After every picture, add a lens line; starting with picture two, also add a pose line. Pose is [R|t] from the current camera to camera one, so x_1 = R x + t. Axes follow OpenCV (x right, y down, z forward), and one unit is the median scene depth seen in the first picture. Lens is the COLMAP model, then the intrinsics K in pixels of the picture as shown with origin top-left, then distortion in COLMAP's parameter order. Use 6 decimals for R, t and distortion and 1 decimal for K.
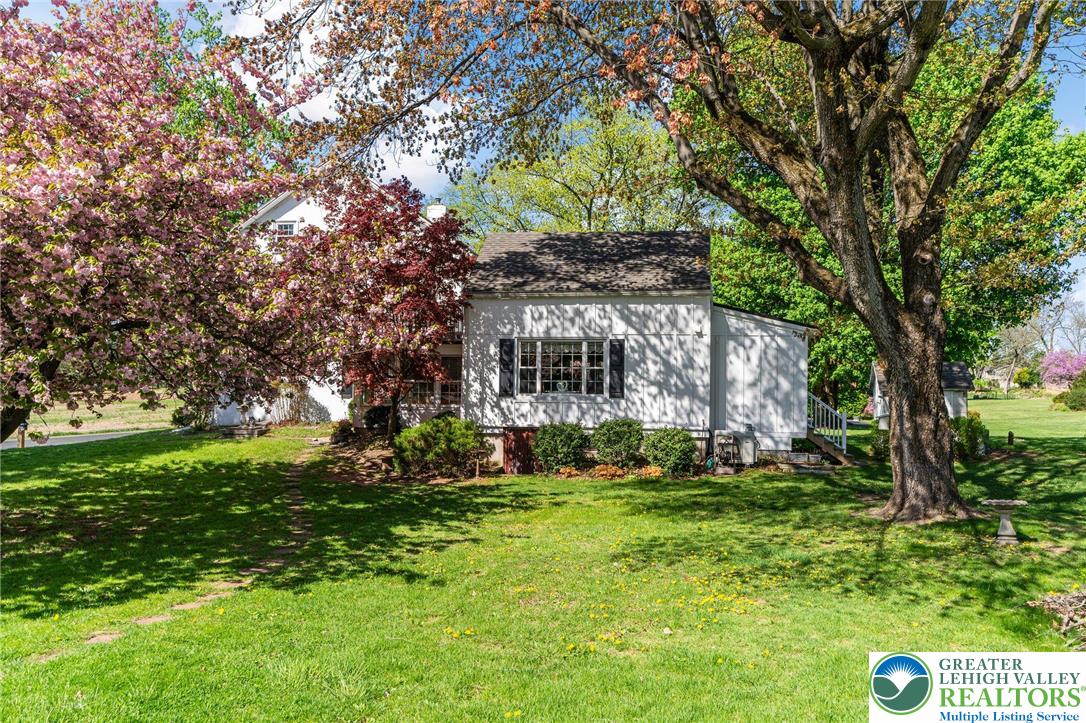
lens RADIAL K [[911.4, 0, 542.0], [0, 911.4, 349.7], [0, 0, 1]] dist [0.016924, 0.004915]
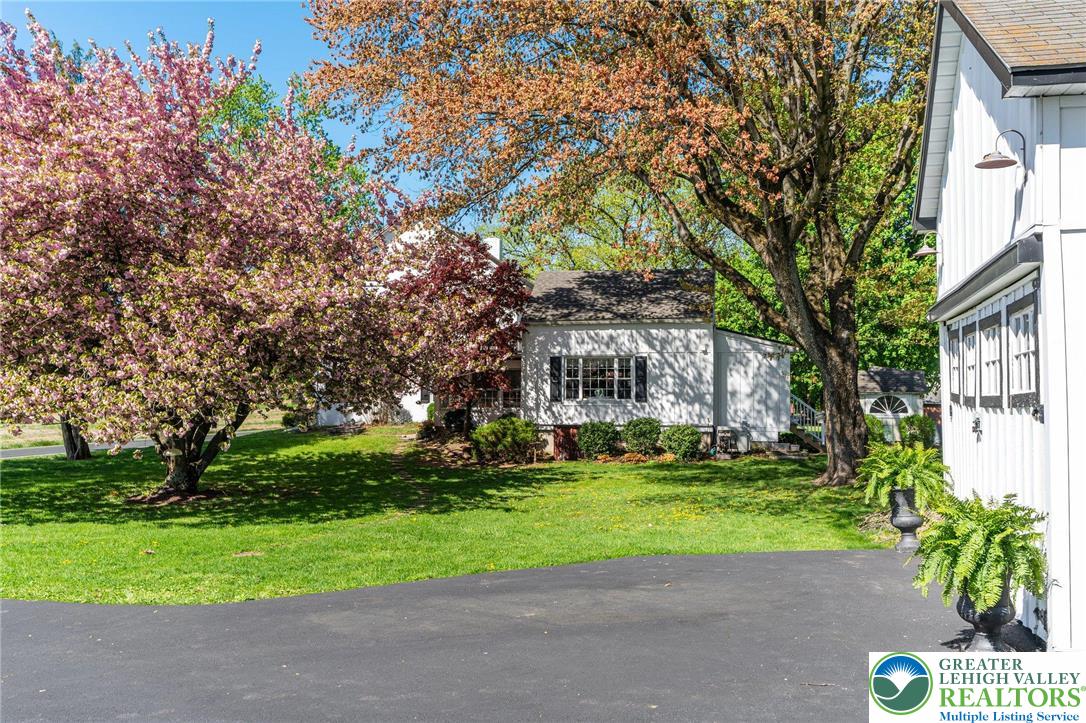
lens RADIAL K [[911.4, 0, 542.5], [0, 911.4, 368.4], [0, 0, 1]] dist [0.016924, 0.004915]
pose [[0.999009, -0.007606, -0.043845, -0.001191], [0.008344, 0.999826, 0.016666, -0.017958], [0.043710, -0.017016, 0.998899, -0.295918]]
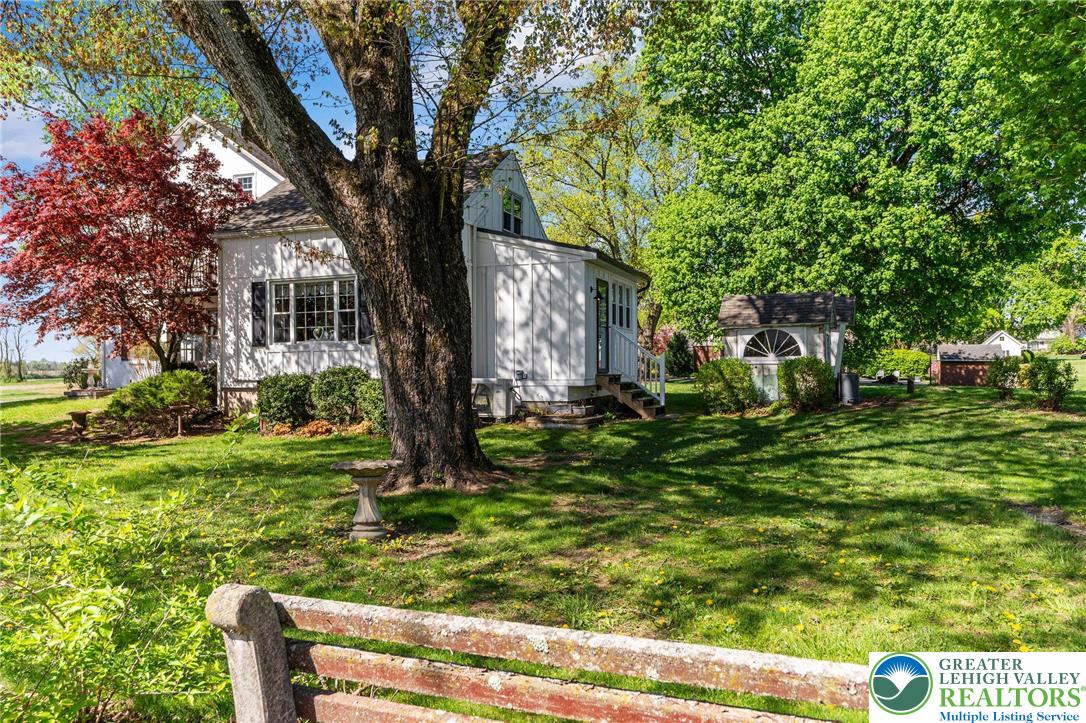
lens RADIAL K [[792.5, 0, 538.2], [0, 792.5, 366.7], [0, 0, 1]] dist [-0.003421, -0.003876]
pose [[0.979538, -0.021004, -0.200159, 0.386833], [0.029538, 0.998773, 0.039745, 0.048514], [0.199078, -0.044844, 0.978957, 0.293146]]
